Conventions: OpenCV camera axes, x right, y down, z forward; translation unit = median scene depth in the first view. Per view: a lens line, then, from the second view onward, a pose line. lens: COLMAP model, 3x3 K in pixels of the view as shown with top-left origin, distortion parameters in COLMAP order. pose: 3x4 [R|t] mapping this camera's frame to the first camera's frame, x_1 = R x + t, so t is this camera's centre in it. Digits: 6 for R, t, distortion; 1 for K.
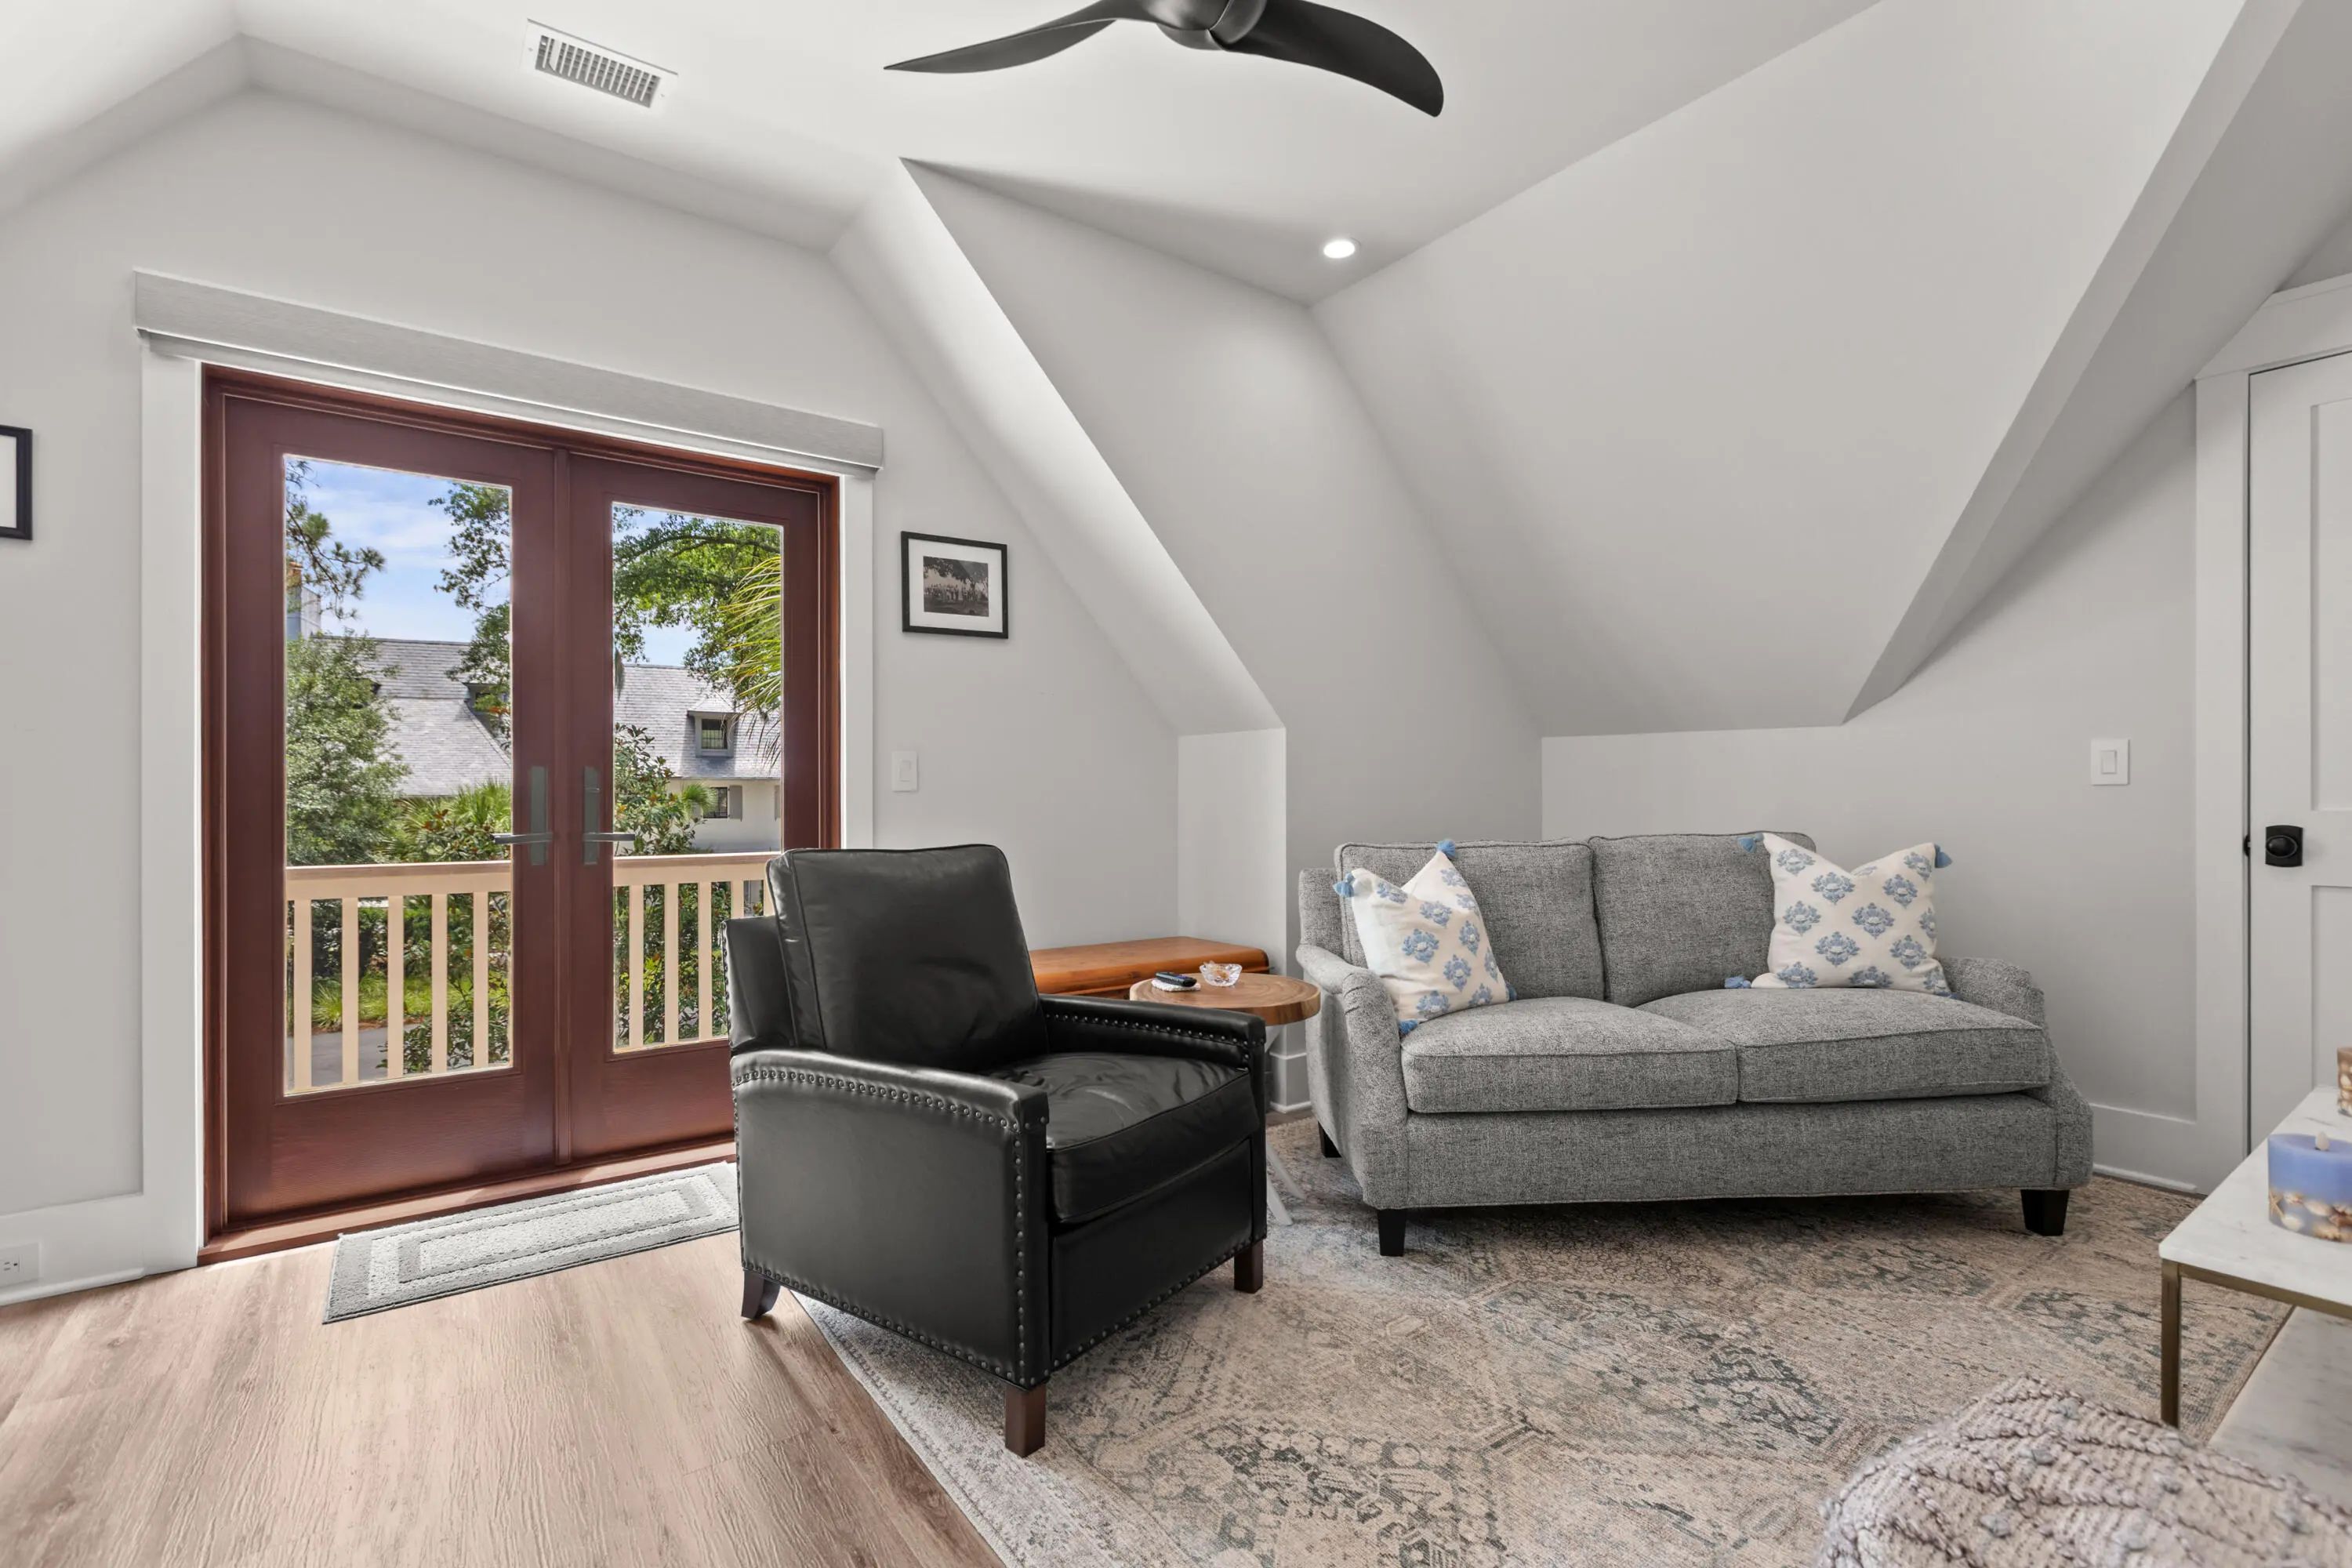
lens RADIAL K [[1068.3, 0, 1191.0], [0, 1068.3, 795.8], [0, 0, 1]] dist [0.007727, -0.002496]
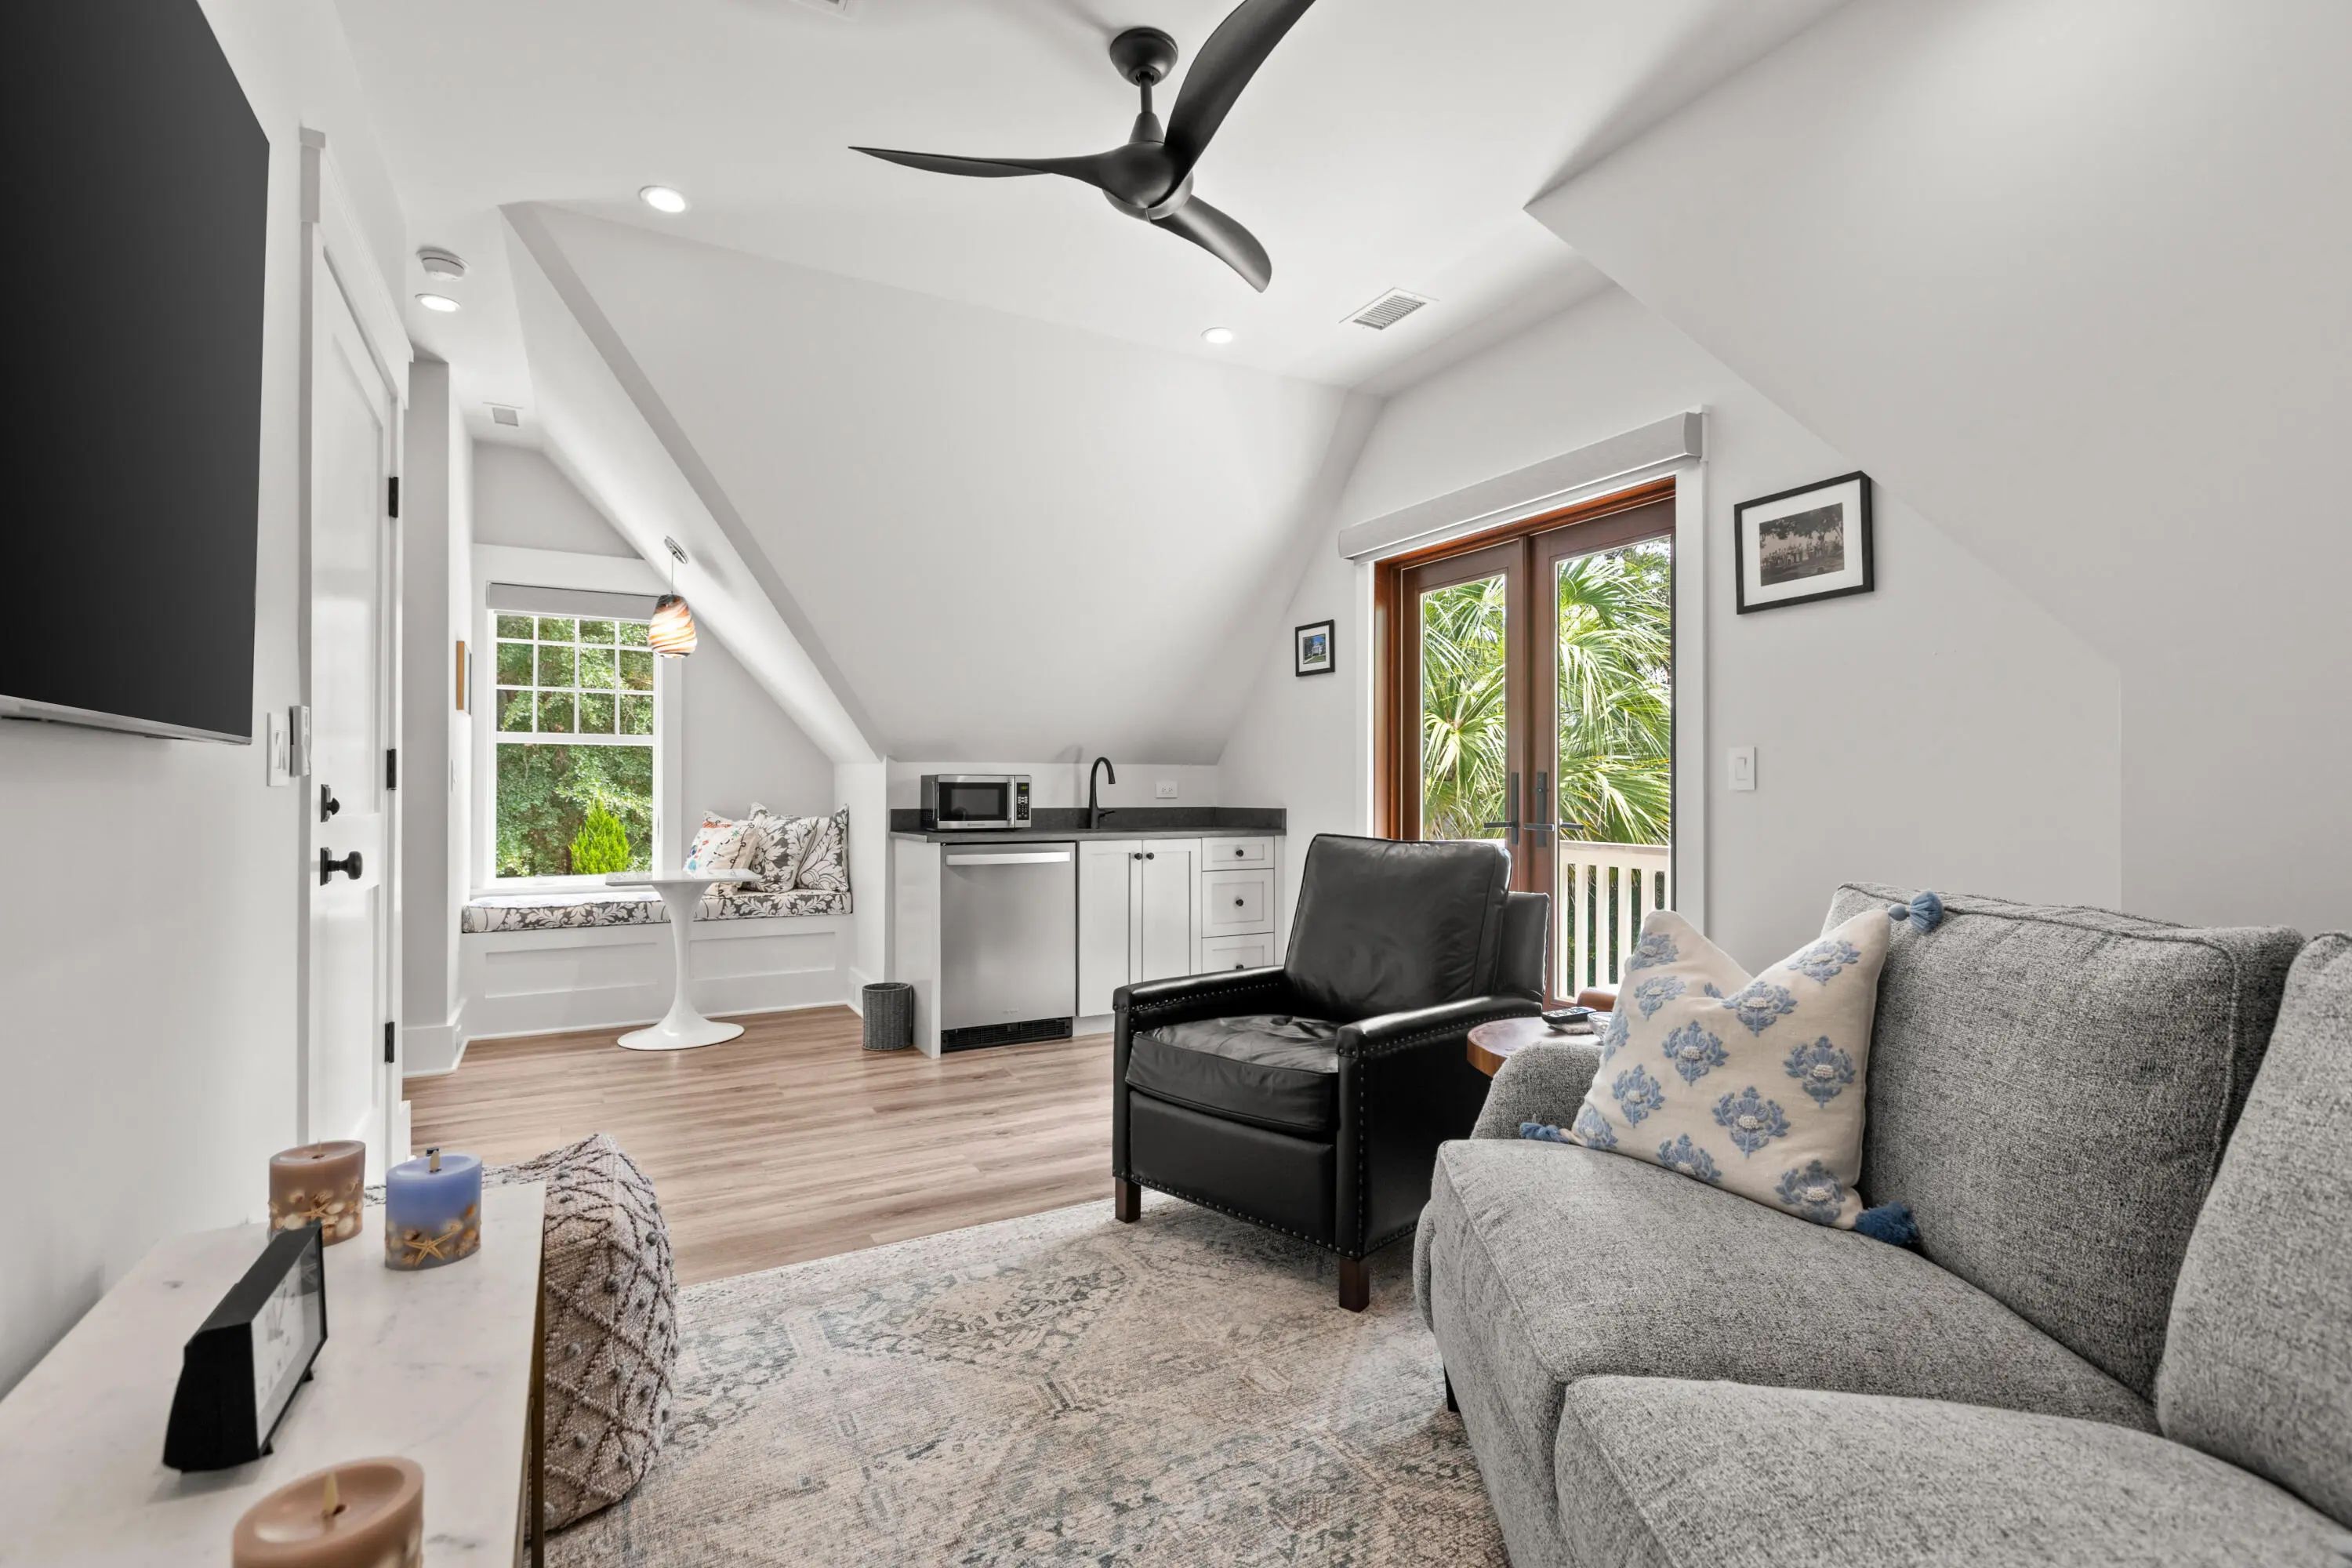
lens RADIAL K [[1068.3, 0, 1171.1], [0, 1068.3, 786.1], [0, 0, 1]] dist [0.007727, -0.002496]
pose [[-0.138774, -0.002738, -0.990320, 0.450385], [0.000289, 0.999996, -0.002805, -0.003838], [0.990324, -0.000675, -0.138773, 0.420451]]
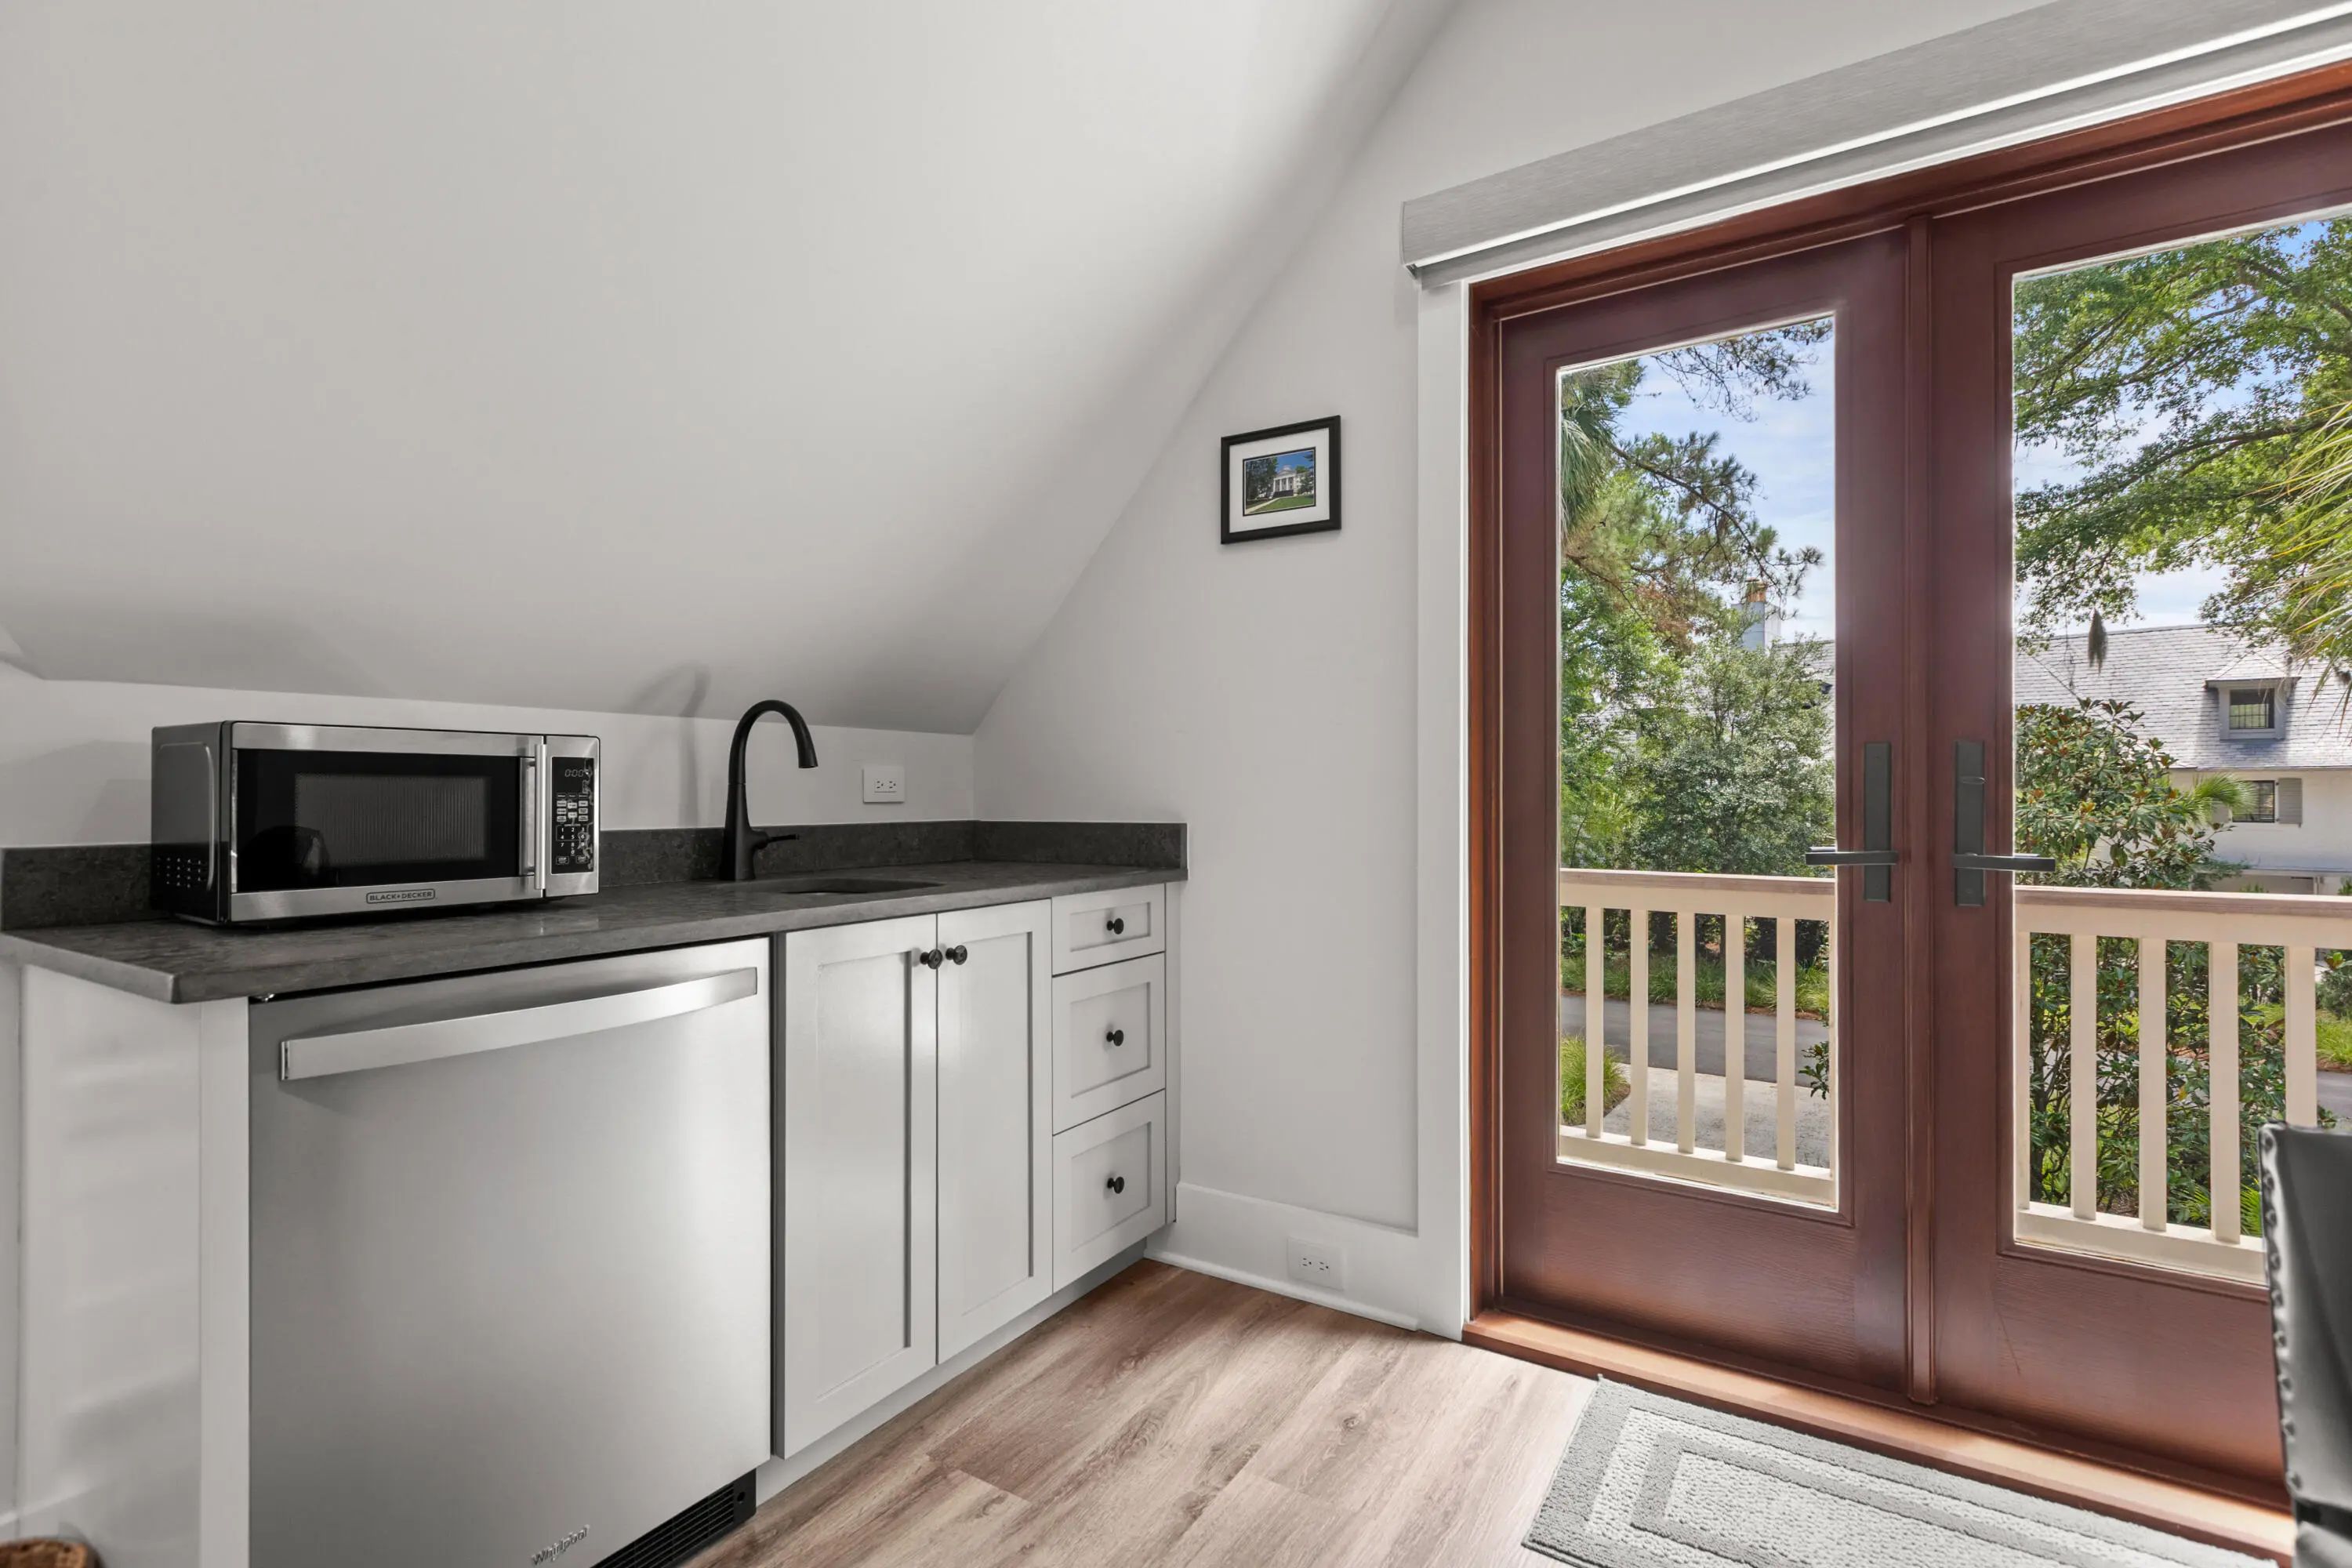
lens RADIAL K [[1068.3, 0, 1172.2], [0, 1068.3, 794.2], [0, 0, 1]] dist [0.007727, -0.002496]
pose [[0.355560, 0.001600, -0.934652, -0.096353], [0.000255, 0.999998, 0.001810, 0.000419], [0.934654, -0.000882, 0.355559, 0.219466]]
